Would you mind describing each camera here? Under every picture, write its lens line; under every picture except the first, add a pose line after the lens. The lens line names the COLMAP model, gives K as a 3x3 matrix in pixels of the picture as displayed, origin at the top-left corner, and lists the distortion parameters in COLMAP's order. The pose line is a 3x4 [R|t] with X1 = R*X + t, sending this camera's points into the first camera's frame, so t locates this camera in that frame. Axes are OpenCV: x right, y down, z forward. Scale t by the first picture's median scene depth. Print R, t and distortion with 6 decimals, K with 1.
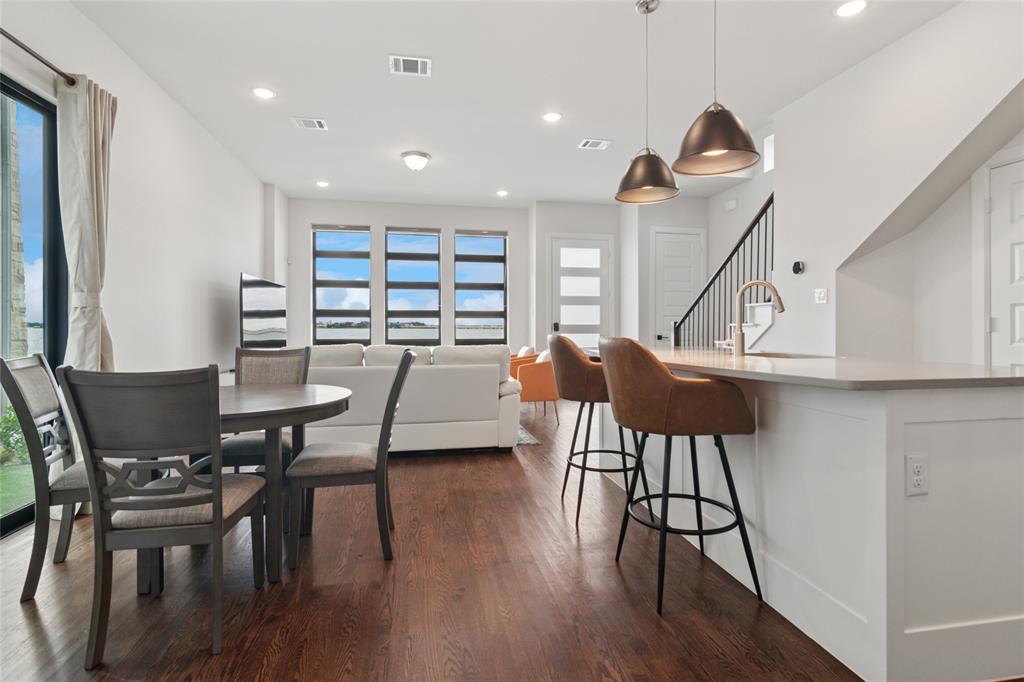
lens RADIAL K [[497.3, 0, 505.2], [0, 497.3, 345.5], [0, 0, 1]] dist [-0.003862, 0.001717]
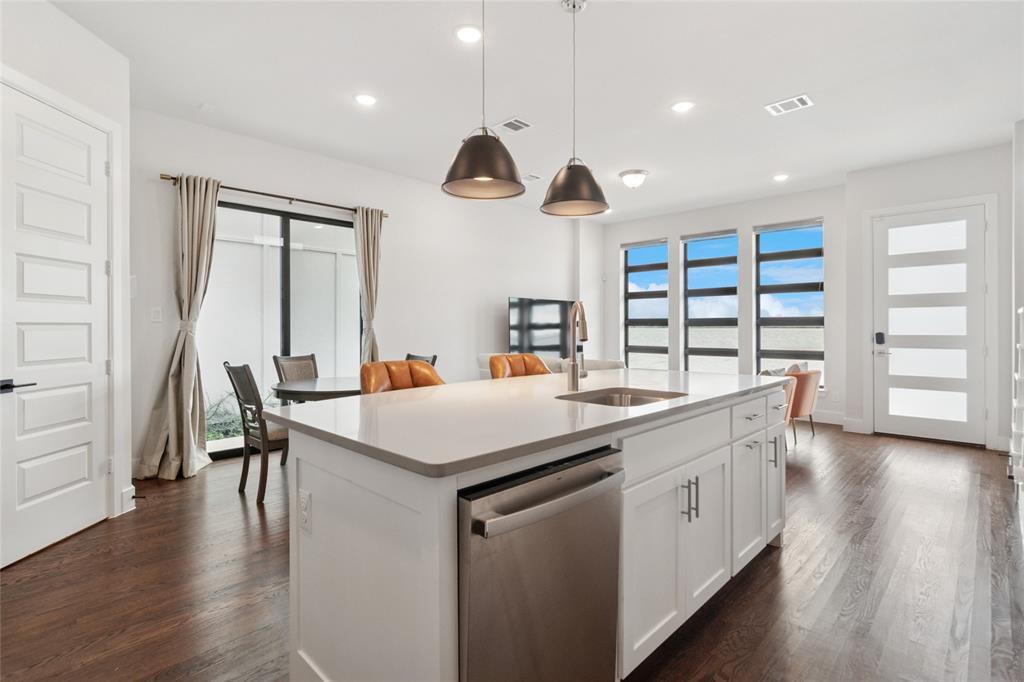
lens RADIAL K [[497.3, 0, 509.7], [0, 497.3, 326.2], [0, 0, 1]] dist [-0.003862, 0.001717]
pose [[0.586836, -0.005557, -0.809687, 0.369969], [-0.029044, 0.999188, -0.027908, -0.018955], [0.809185, 0.039894, 0.586198, 0.137686]]
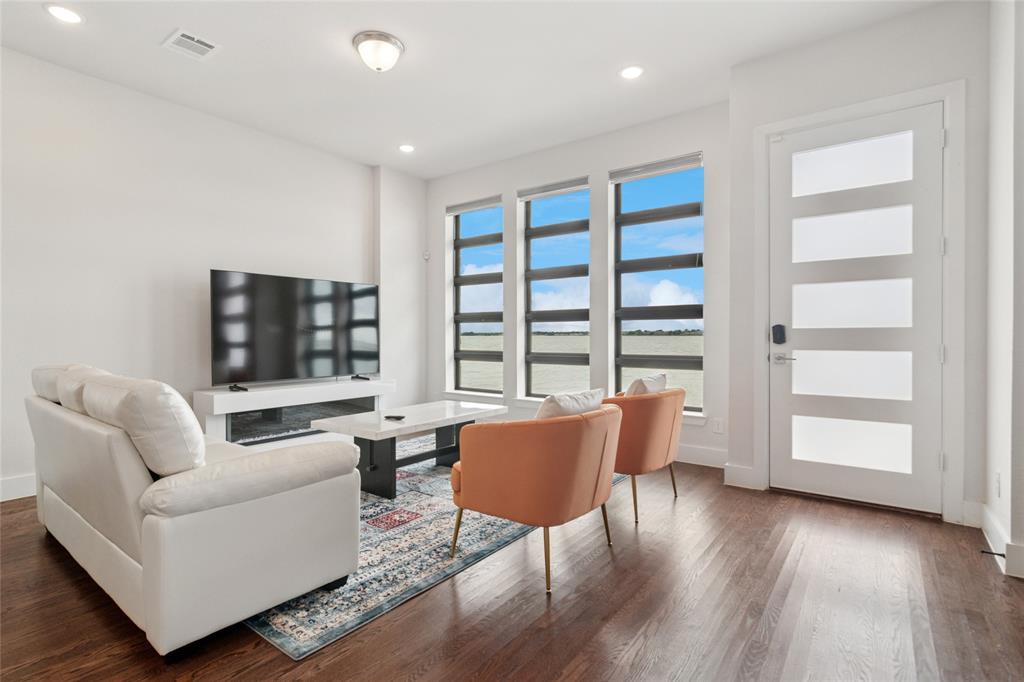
lens RADIAL K [[497.3, 0, 510.9], [0, 497.3, 337.0], [0, 0, 1]] dist [-0.003862, 0.001717]
pose [[0.690281, -0.000039, -0.723541, 0.256202], [-0.026253, 0.999340, -0.025100, -0.017396], [0.723065, 0.036321, 0.689824, 0.520803]]
